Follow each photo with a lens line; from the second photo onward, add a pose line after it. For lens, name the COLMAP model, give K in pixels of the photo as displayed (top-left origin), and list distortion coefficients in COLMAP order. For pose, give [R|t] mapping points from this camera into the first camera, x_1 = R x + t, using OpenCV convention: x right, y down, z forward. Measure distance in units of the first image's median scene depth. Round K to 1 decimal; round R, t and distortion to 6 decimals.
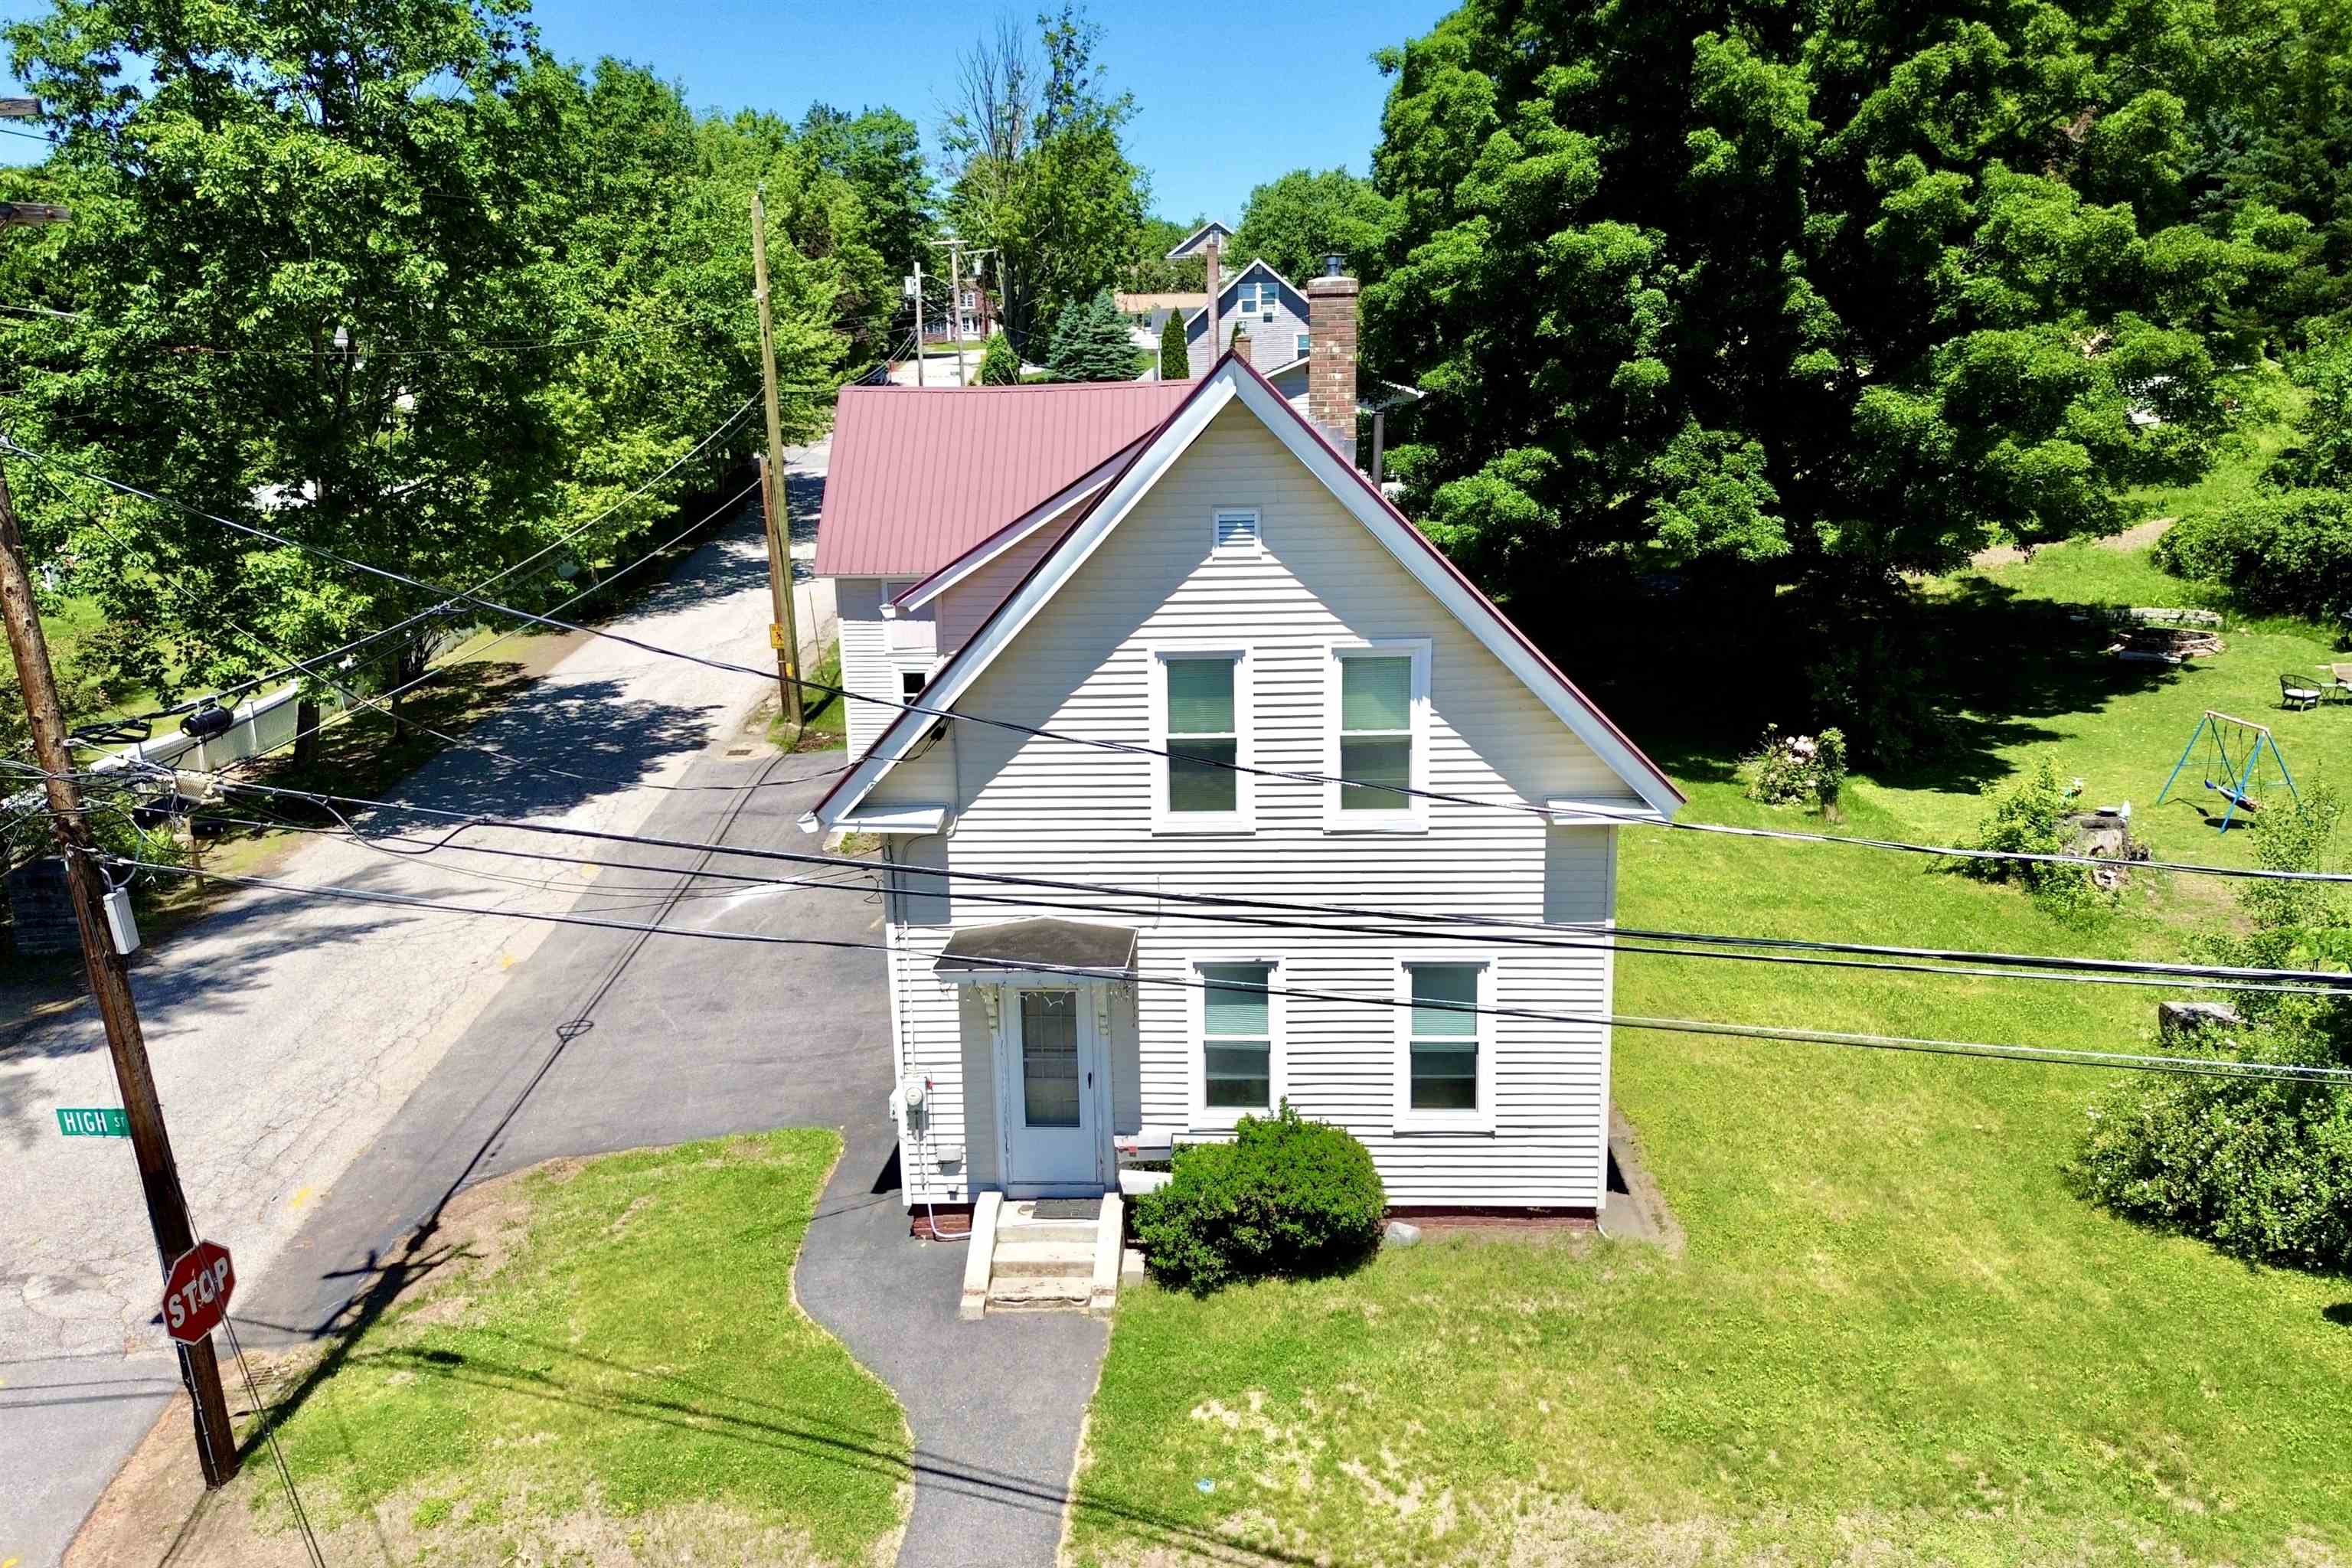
lens RADIAL K [[1716.0, 0, 1176.0], [0, 1716.0, 784.0], [0, 0, 1]] dist [0.049067, -0.003750]
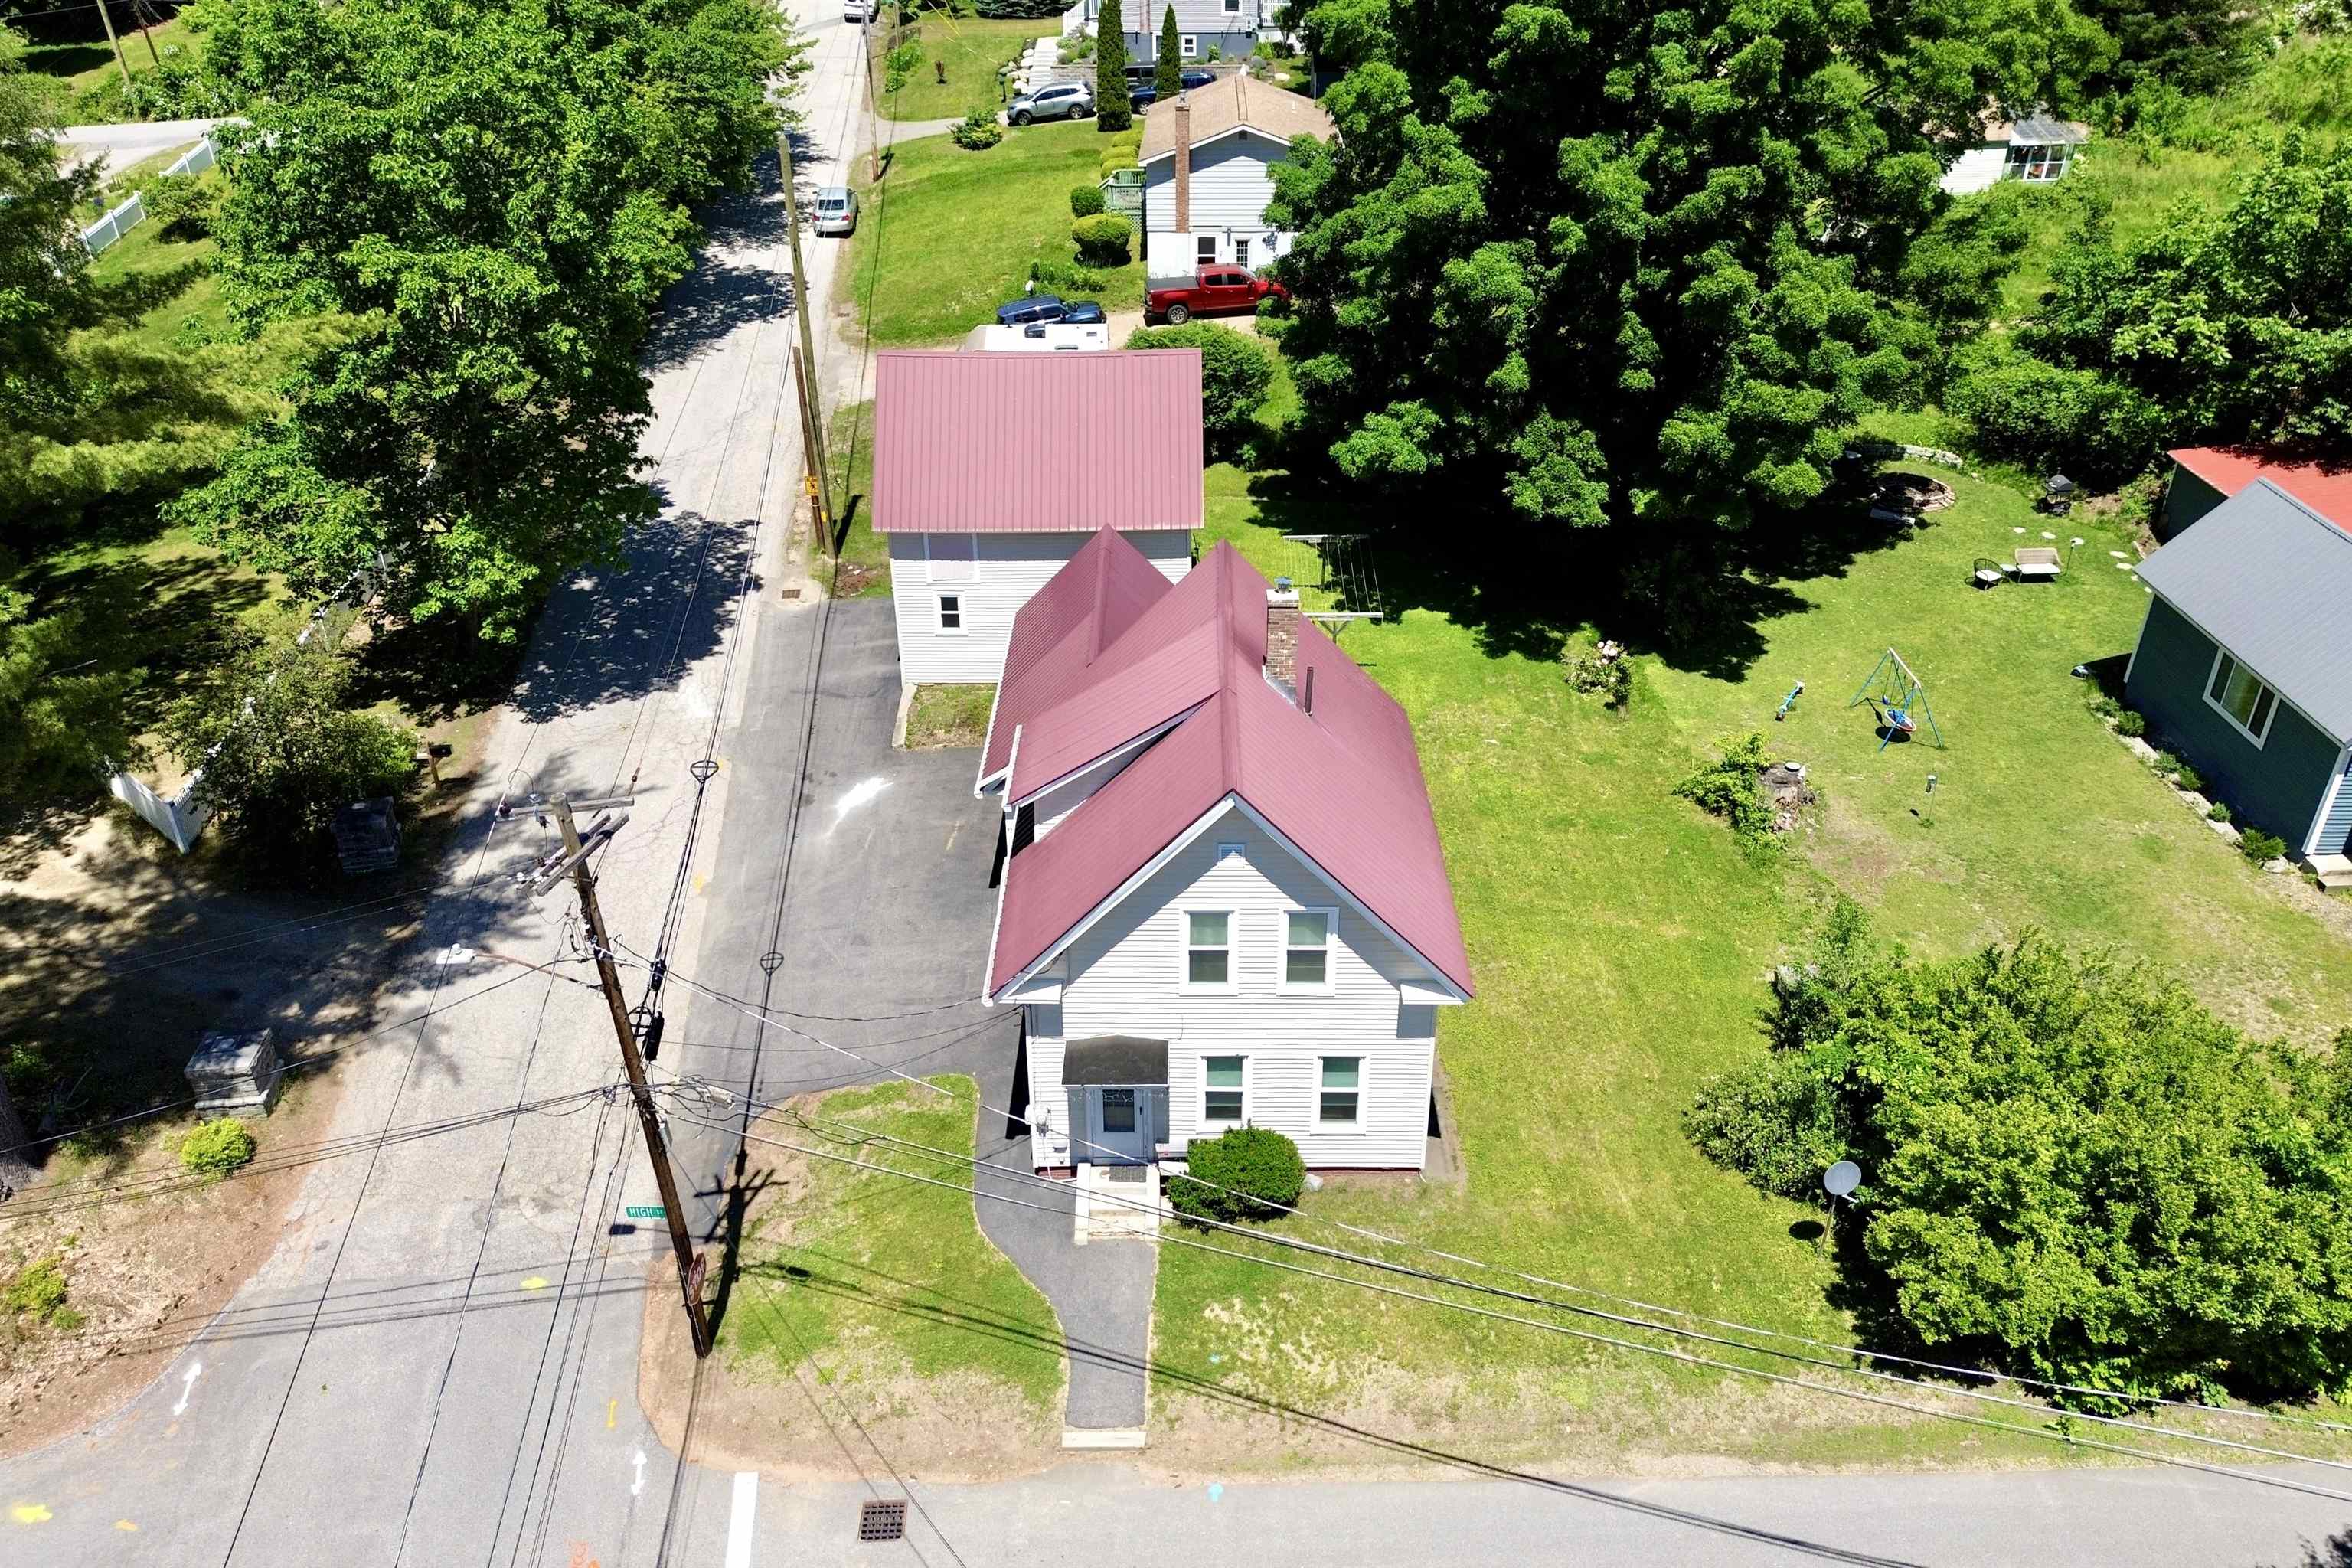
lens RADIAL K [[1695.0, 0, 1174.8], [0, 1695.0, 690.7], [0, 0, 1]] dist [0.120315, -0.155459]
pose [[0.998522, -0.007656, 0.053801, -0.107760], [-0.006926, 0.964025, 0.265721, -0.722475], [-0.053900, -0.265701, 0.962548, -0.593975]]
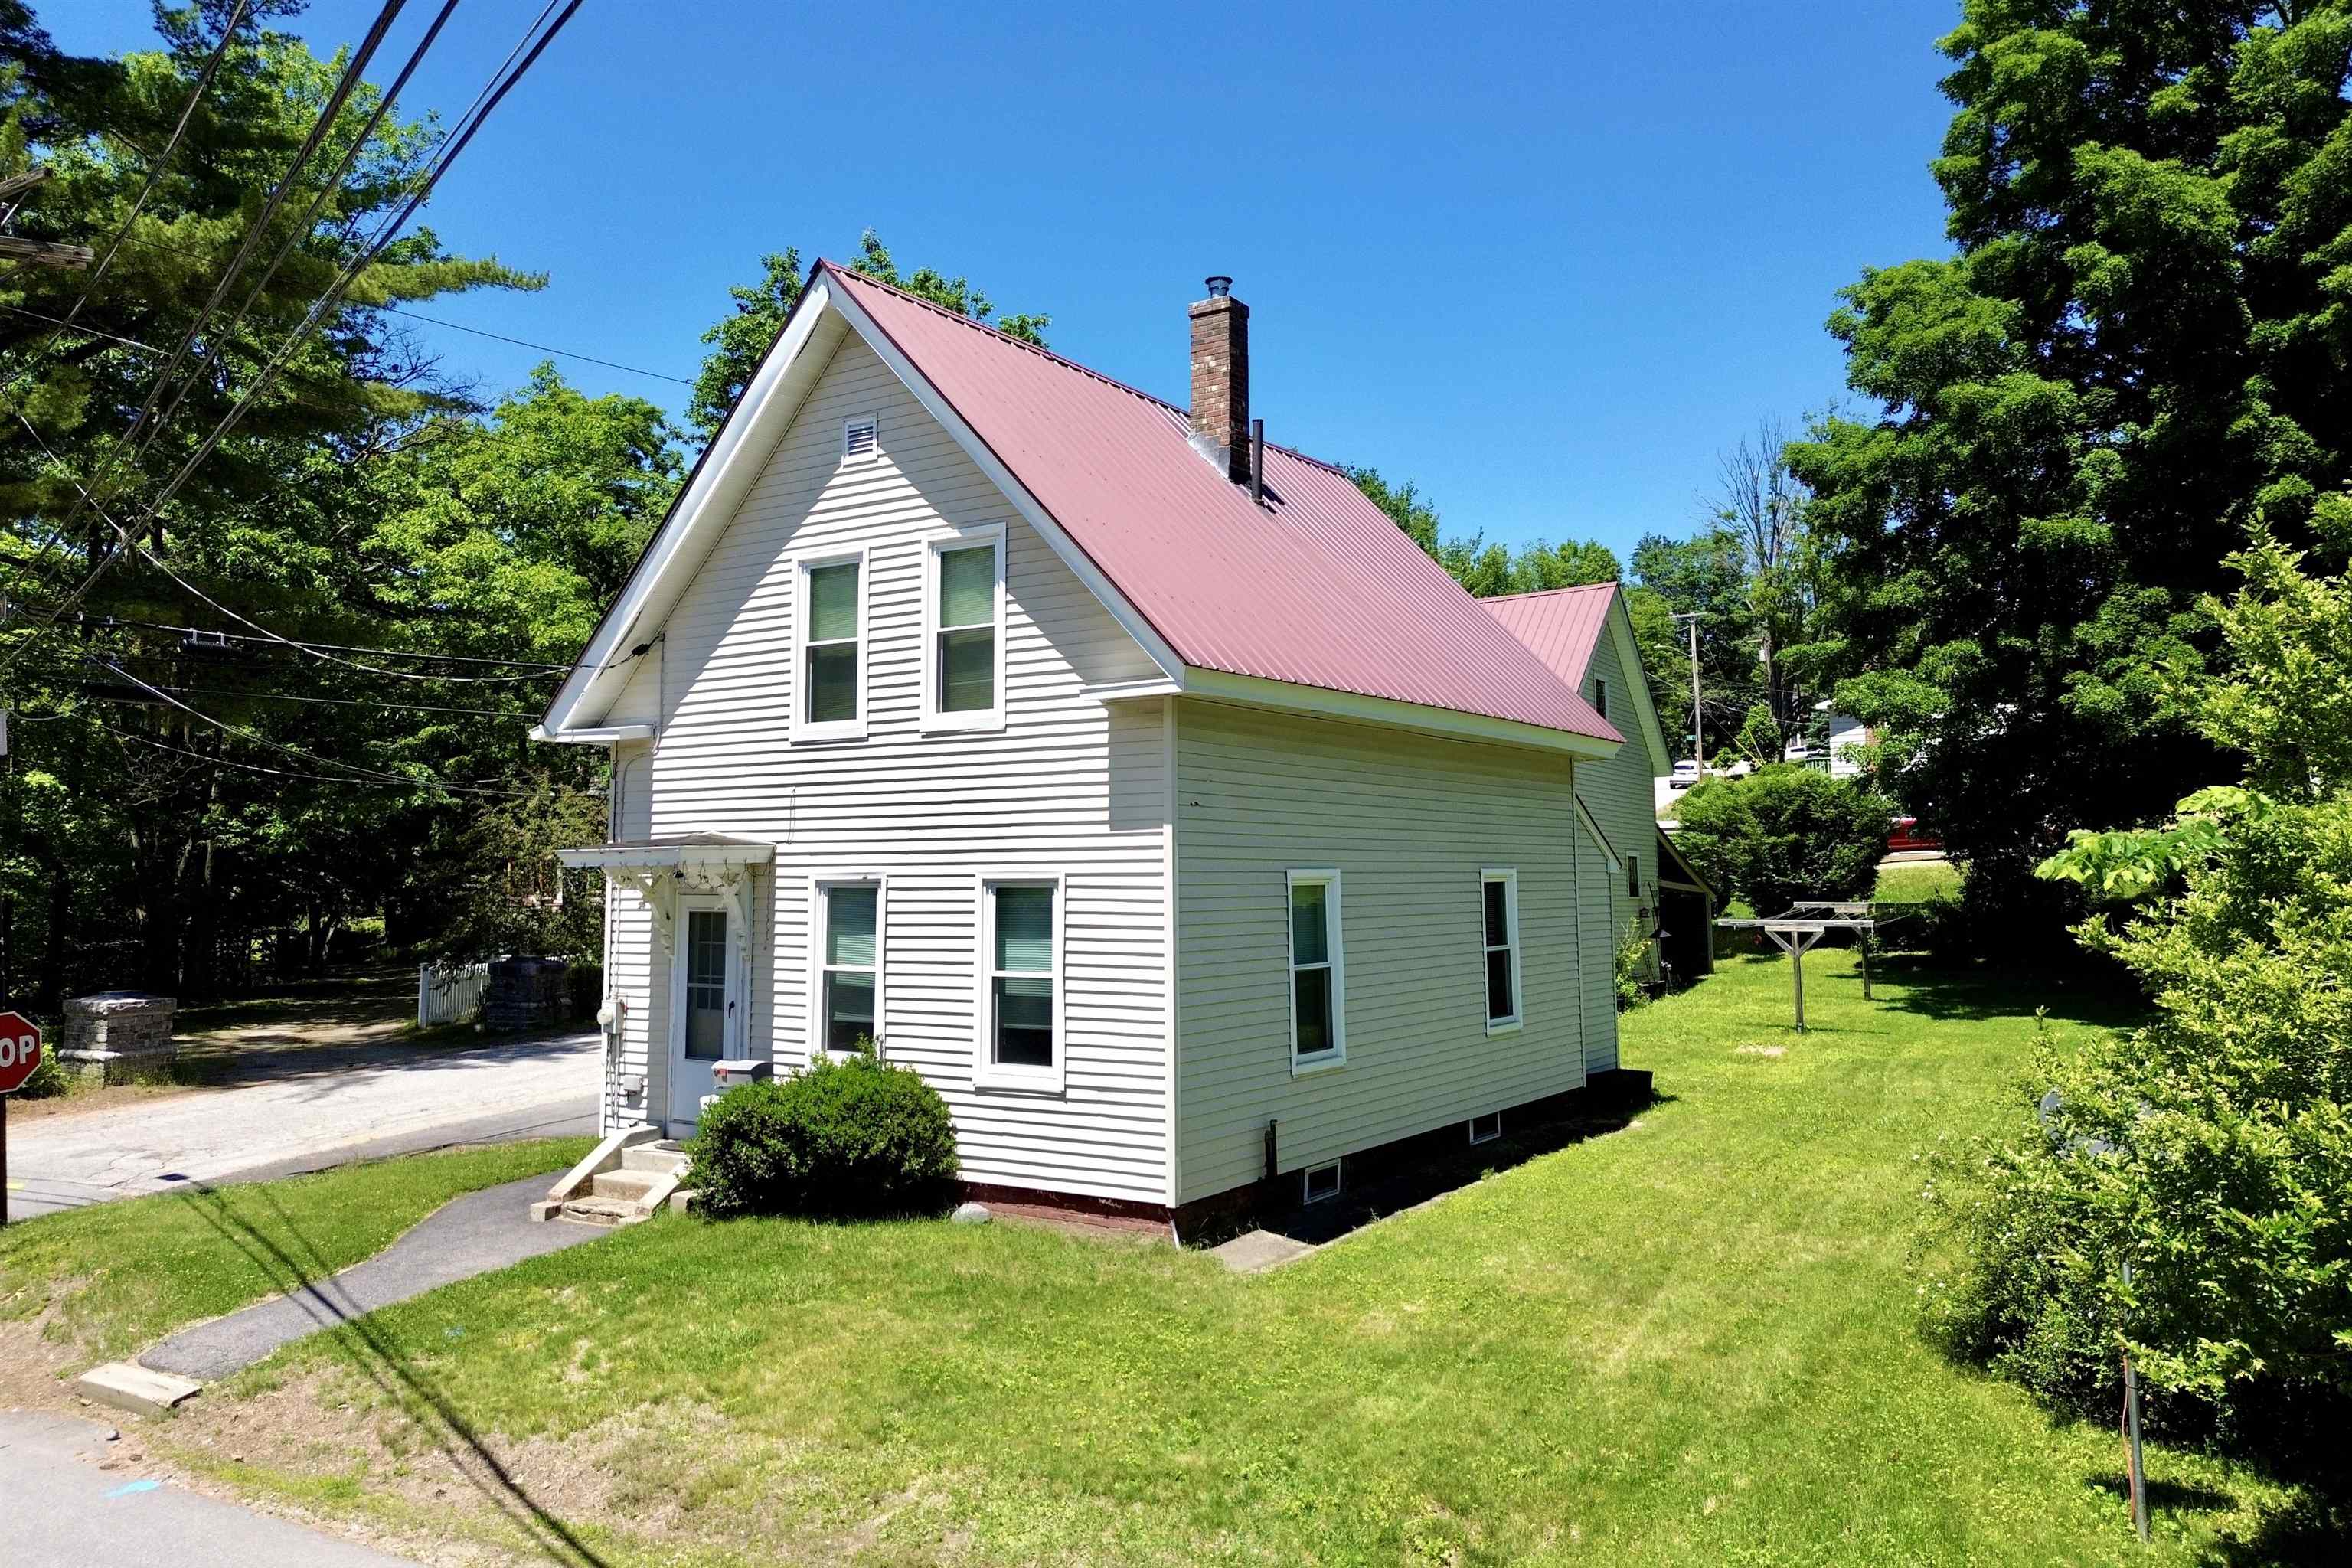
lens RADIAL K [[1662.3, 0, 1167.3], [0, 1662.3, 649.5], [0, 0, 1]] dist [0.046979, -0.000173]
pose [[0.859224, -0.048205, -0.509323, 0.651447], [-0.122629, 0.947123, -0.296514, 0.231142], [0.496685, 0.317230, 0.807879, 0.300952]]
